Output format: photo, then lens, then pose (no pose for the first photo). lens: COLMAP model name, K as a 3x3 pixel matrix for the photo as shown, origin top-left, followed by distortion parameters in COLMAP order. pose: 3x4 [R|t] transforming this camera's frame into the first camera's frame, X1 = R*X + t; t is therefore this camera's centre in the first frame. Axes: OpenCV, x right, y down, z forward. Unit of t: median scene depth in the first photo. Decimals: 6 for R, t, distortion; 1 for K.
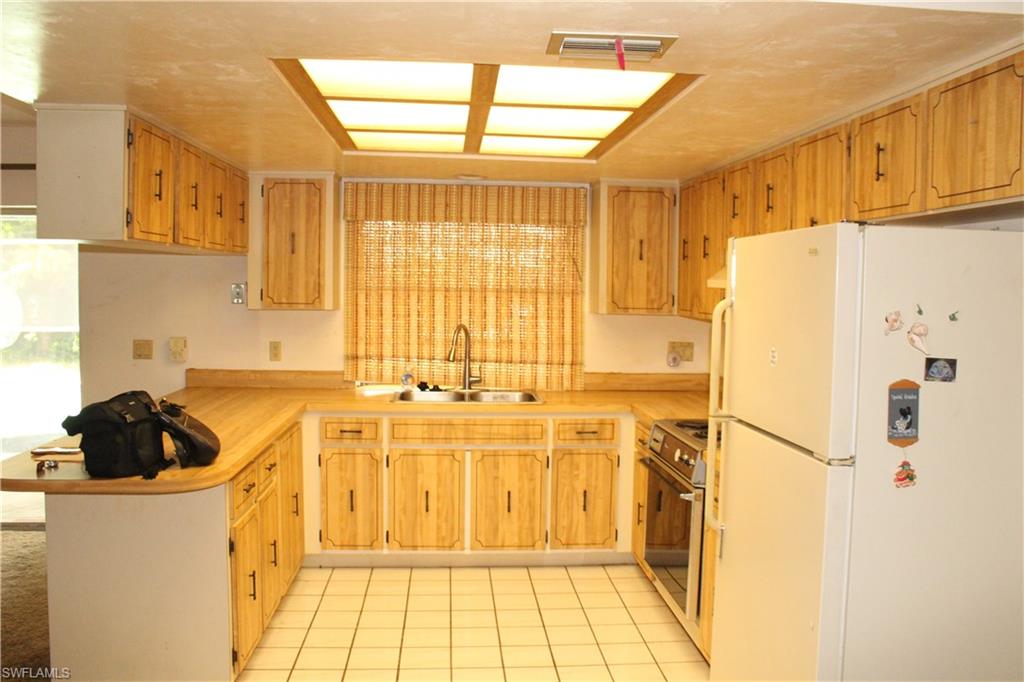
lens RADIAL K [[859.5, 0, 517.0], [0, 859.5, 336.7], [0, 0, 1]] dist [-0.168900, 0.148076]
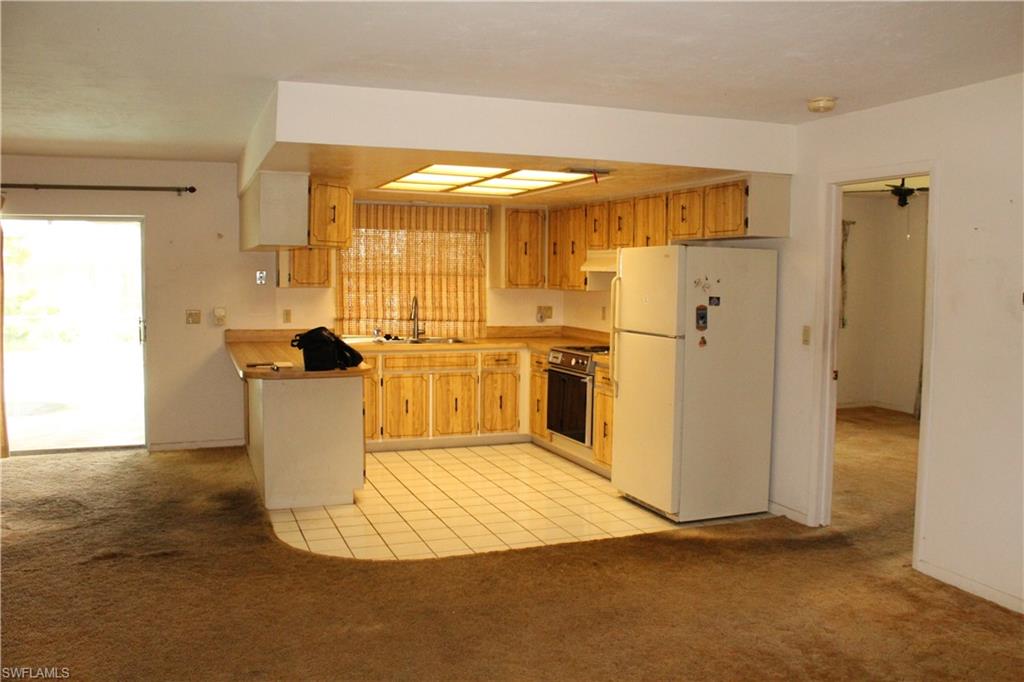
lens RADIAL K [[859.5, 0, 517.0], [0, 859.5, 336.7], [0, 0, 1]] dist [-0.168900, 0.148076]
pose [[0.958403, -0.025265, 0.284297, -0.336164], [0.021012, 0.999617, 0.017999, 0.035730], [-0.284643, -0.011277, 0.958567, -0.551490]]
